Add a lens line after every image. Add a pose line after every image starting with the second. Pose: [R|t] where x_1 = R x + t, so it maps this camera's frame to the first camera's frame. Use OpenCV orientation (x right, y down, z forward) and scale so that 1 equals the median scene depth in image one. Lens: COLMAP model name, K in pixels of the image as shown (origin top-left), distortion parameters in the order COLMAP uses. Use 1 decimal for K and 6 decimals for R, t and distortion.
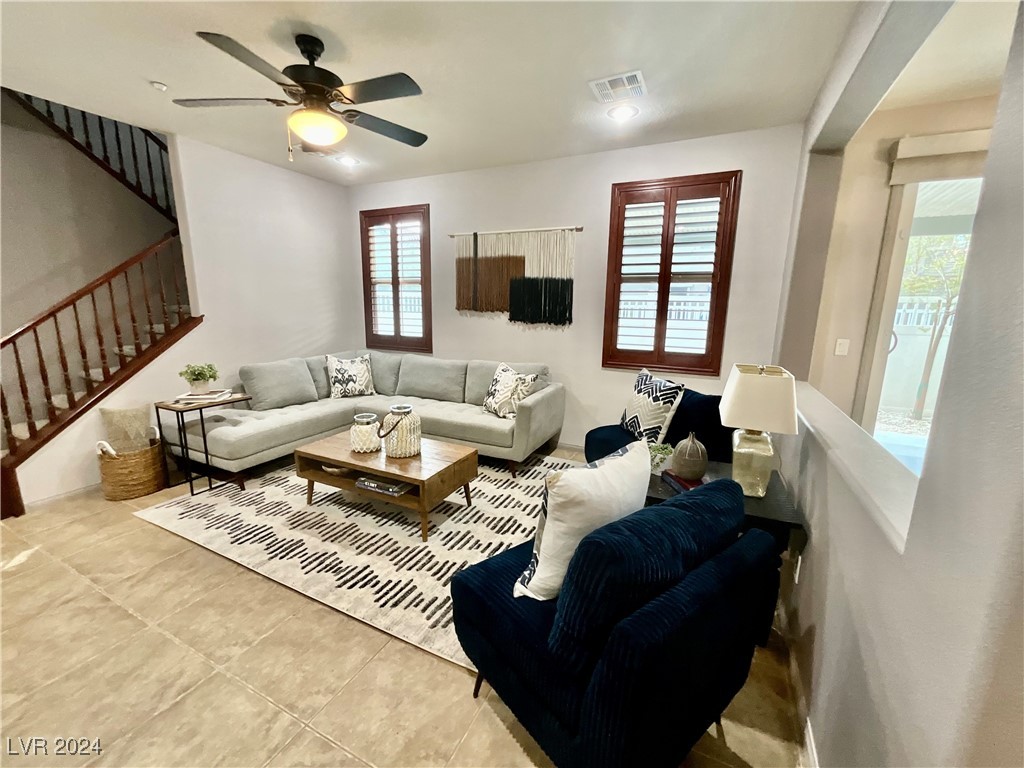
lens RADIAL K [[419.5, 0, 510.5], [0, 419.5, 382.7], [0, 0, 1]] dist [0.001185, 0.000493]
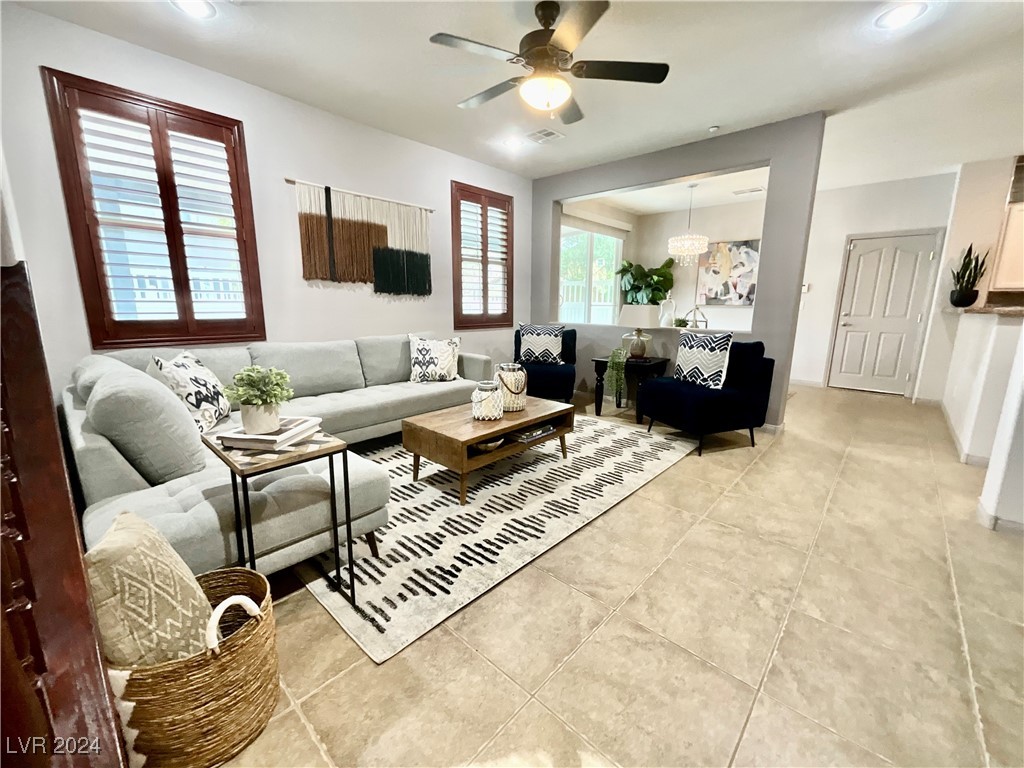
lens RADIAL K [[419.5, 0, 508.7], [0, 419.5, 384.6], [0, 0, 1]] dist [0.001185, 0.000493]
pose [[0.281094, -0.201825, 0.938218, -1.076868], [0.171408, 0.972474, 0.157840, -0.054757], [-0.944249, 0.116450, 0.307951, 0.568704]]
